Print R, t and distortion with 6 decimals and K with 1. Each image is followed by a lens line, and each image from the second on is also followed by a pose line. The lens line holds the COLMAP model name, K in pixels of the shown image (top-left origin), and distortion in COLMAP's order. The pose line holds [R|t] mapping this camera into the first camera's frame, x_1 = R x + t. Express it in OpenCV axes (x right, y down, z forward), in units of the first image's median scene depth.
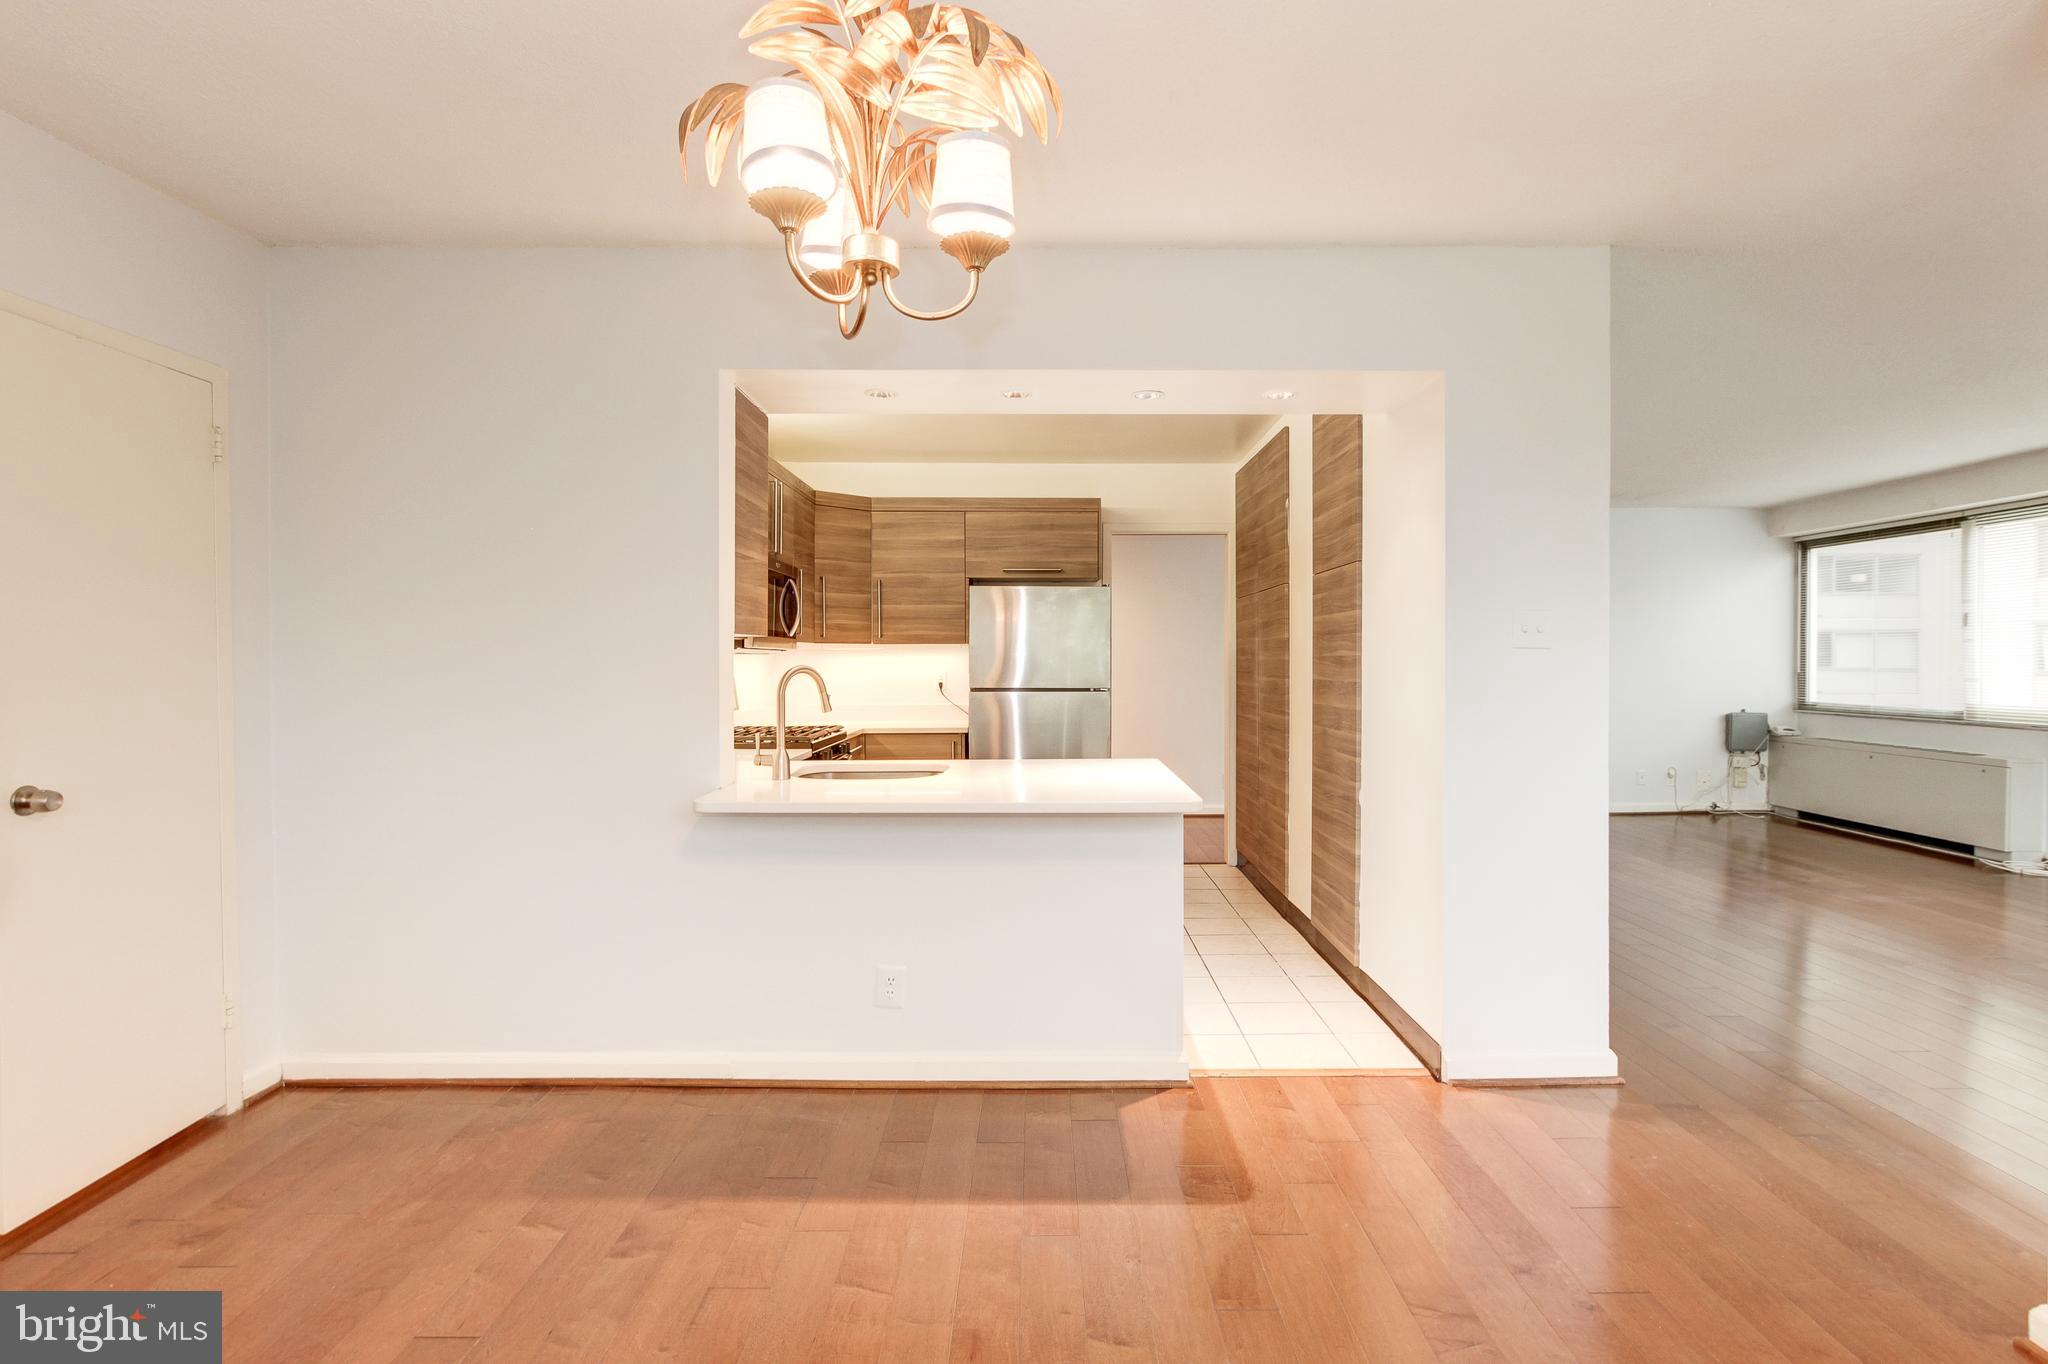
lens RADIAL K [[982.1, 0, 1044.7], [0, 982.1, 672.5], [0, 0, 1]] dist [-0.001033, 0.000774]
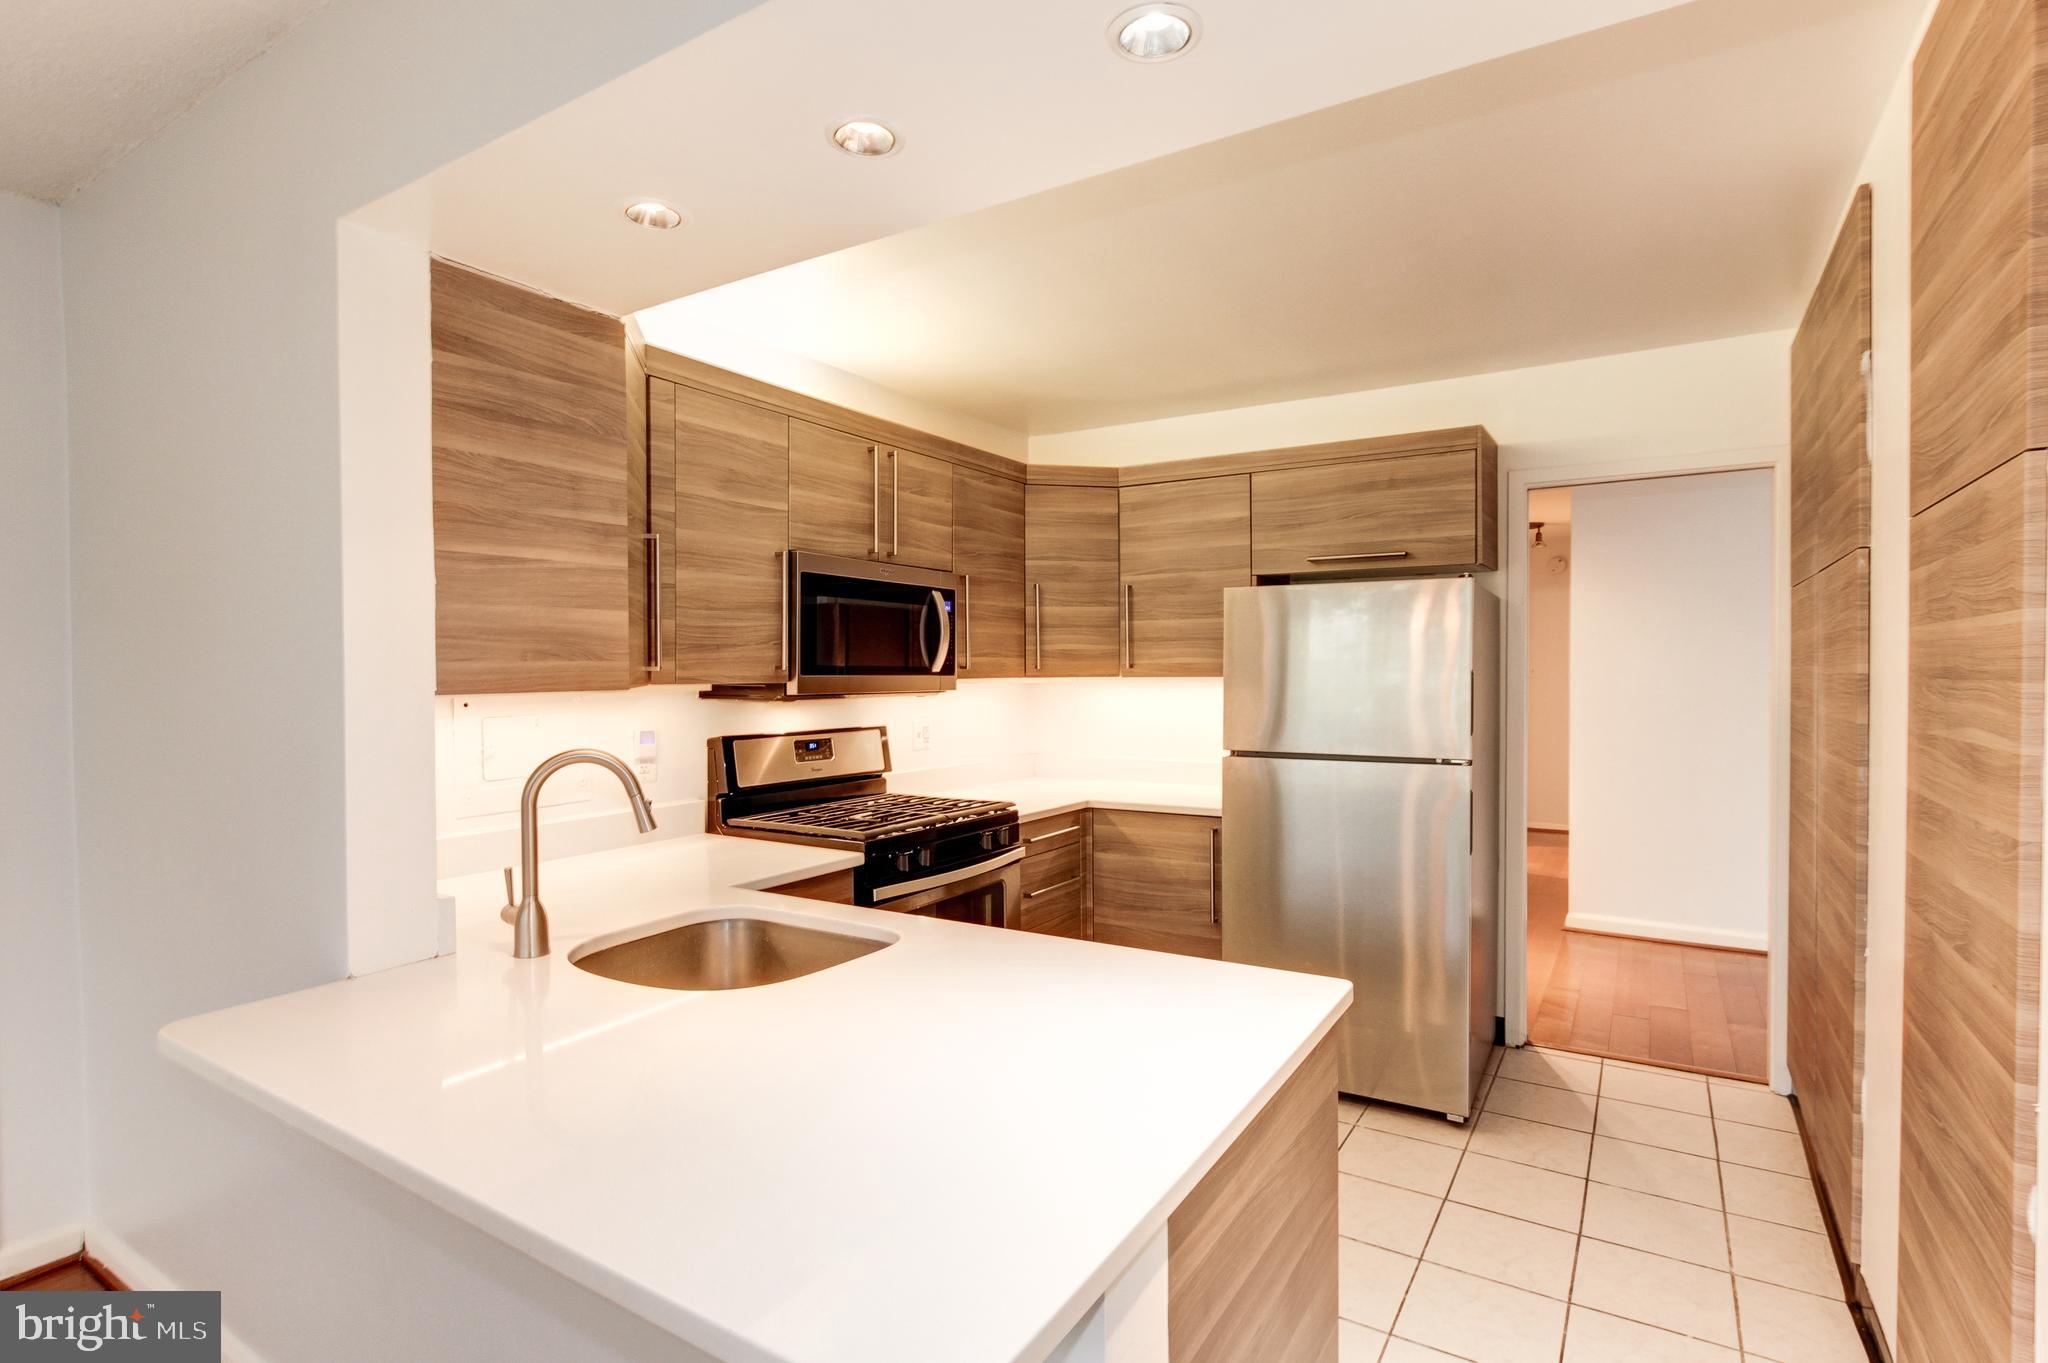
lens RADIAL K [[982.1, 0, 1020.5], [0, 982.1, 688.8], [0, 0, 1]] dist [-0.001033, 0.000774]
pose [[0.843122, 0.008040, -0.537662, 0.142083], [-0.004445, 0.999958, 0.007983, -0.025934], [0.537704, -0.004341, 0.843123, 0.371282]]
